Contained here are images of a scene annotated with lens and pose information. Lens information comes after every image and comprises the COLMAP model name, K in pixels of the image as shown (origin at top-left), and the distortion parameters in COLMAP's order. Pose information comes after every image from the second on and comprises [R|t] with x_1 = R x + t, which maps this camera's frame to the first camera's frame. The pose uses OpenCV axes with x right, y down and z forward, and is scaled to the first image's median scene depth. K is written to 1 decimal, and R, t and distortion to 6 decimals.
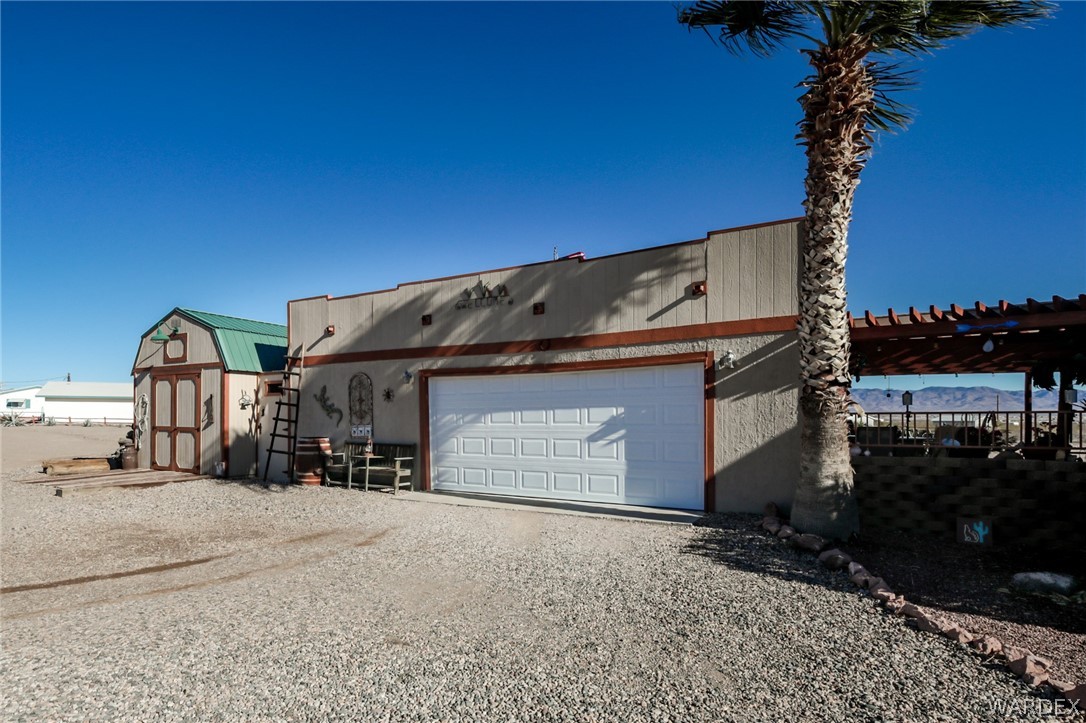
lens RADIAL K [[585.6, 0, 483.6], [0, 585.6, 416.2], [0, 0, 1]] dist [0.001261, -0.000565]
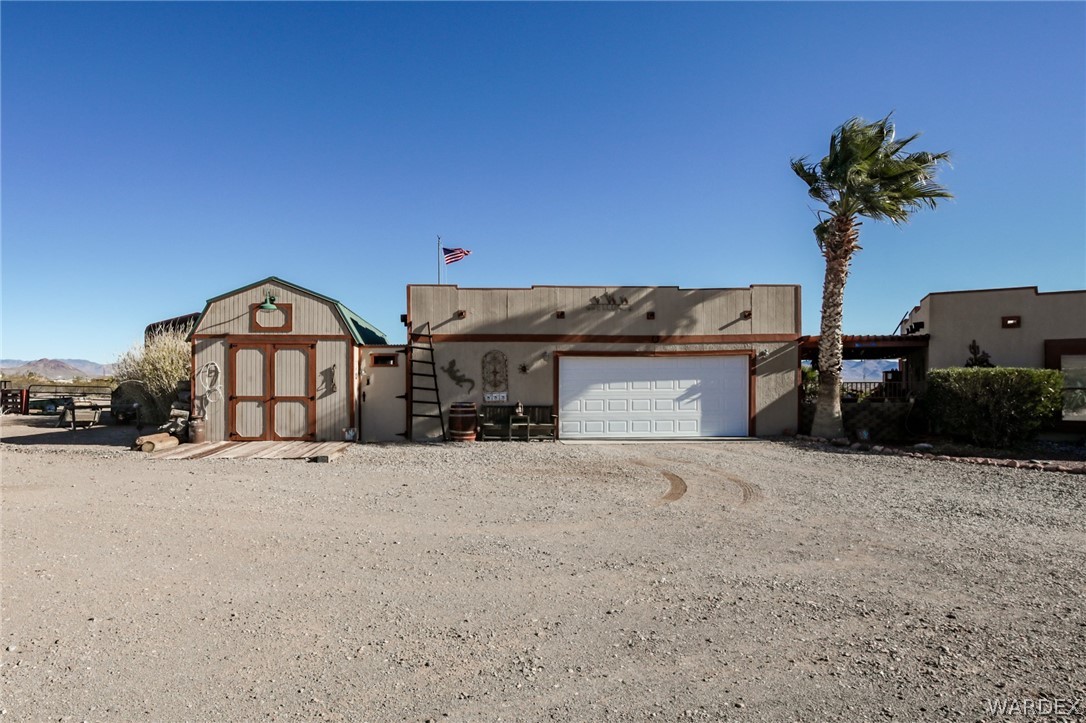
lens RADIAL K [[563.3, 0, 497.5], [0, 563.3, 385.4], [0, 0, 1]] dist [-0.001987, -0.000971]
pose [[0.826845, -0.004136, 0.562414, -1.255485], [0.001369, 0.999985, 0.005341, -0.008007], [-0.562428, -0.003646, 0.826838, -0.014571]]
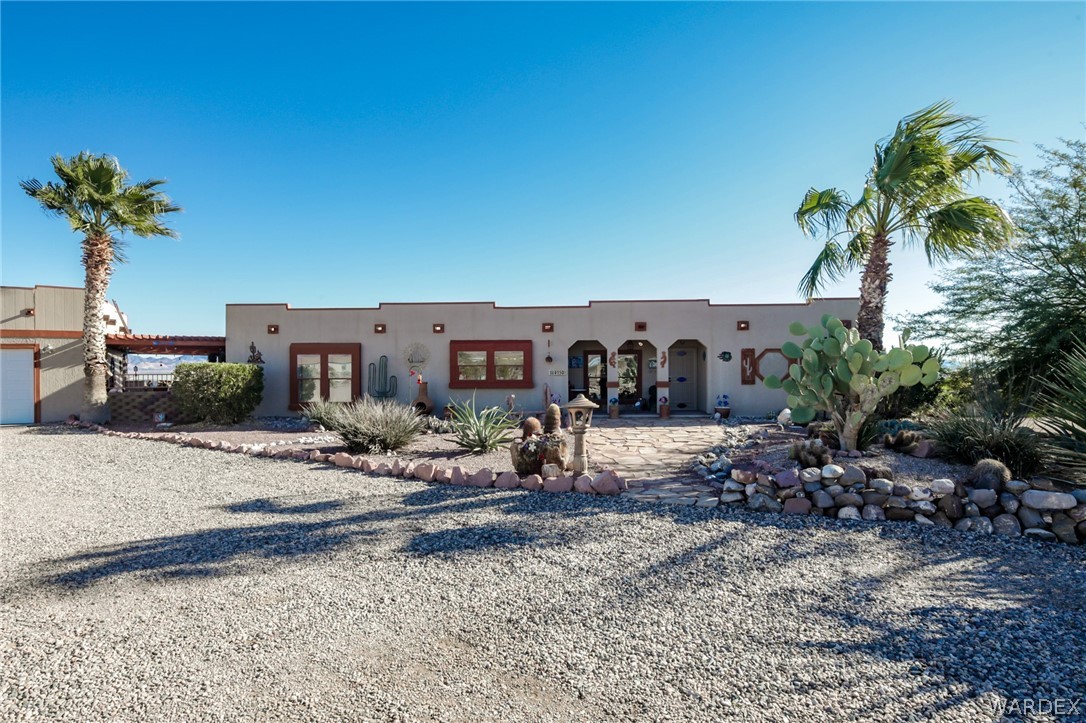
lens RADIAL K [[539.7, 0, 540.5], [0, 539.7, 382.5], [0, 0, 1]] dist [-0.000386, -0.000382]
pose [[0.445736, -0.006179, 0.895143, -0.504257], [0.002034, 0.999981, 0.005890, 0.015548], [-0.895162, -0.000805, 0.445740, -1.378920]]
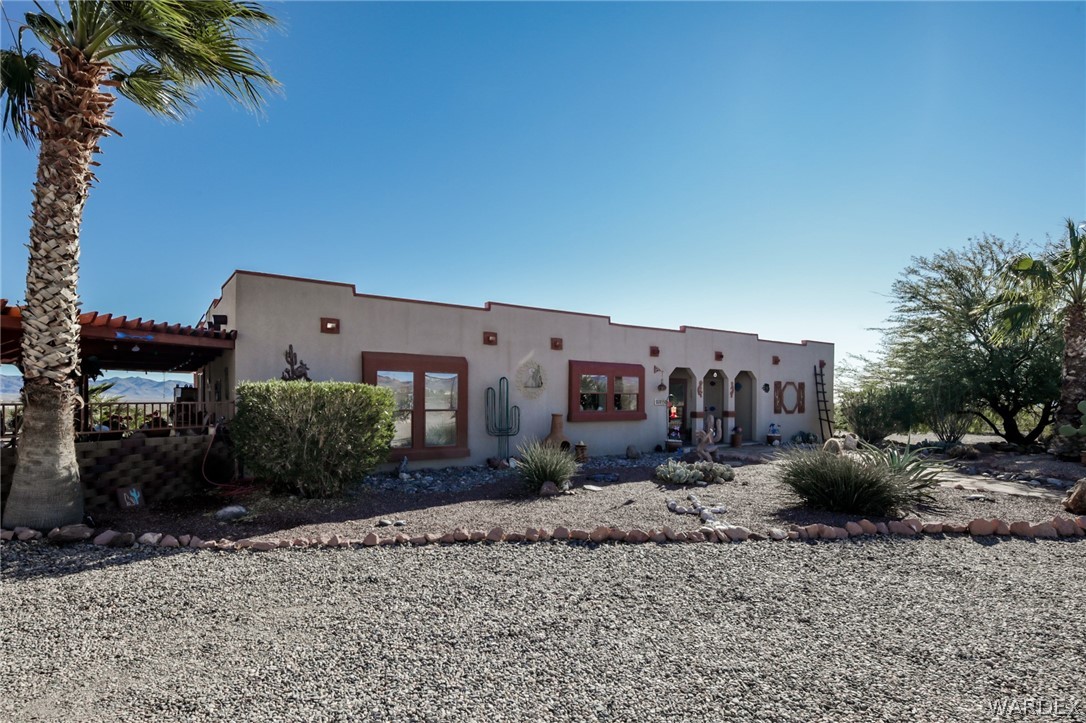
lens RADIAL K [[541.9, 0, 517.4], [0, 541.9, 403.8], [0, 0, 1]] dist [-0.000348, -0.000812]
pose [[-0.181945, -0.004695, 0.983297, -0.372036], [-0.002986, 0.999987, 0.004222, -0.010704], [-0.983304, -0.002168, -0.181957, 0.306993]]
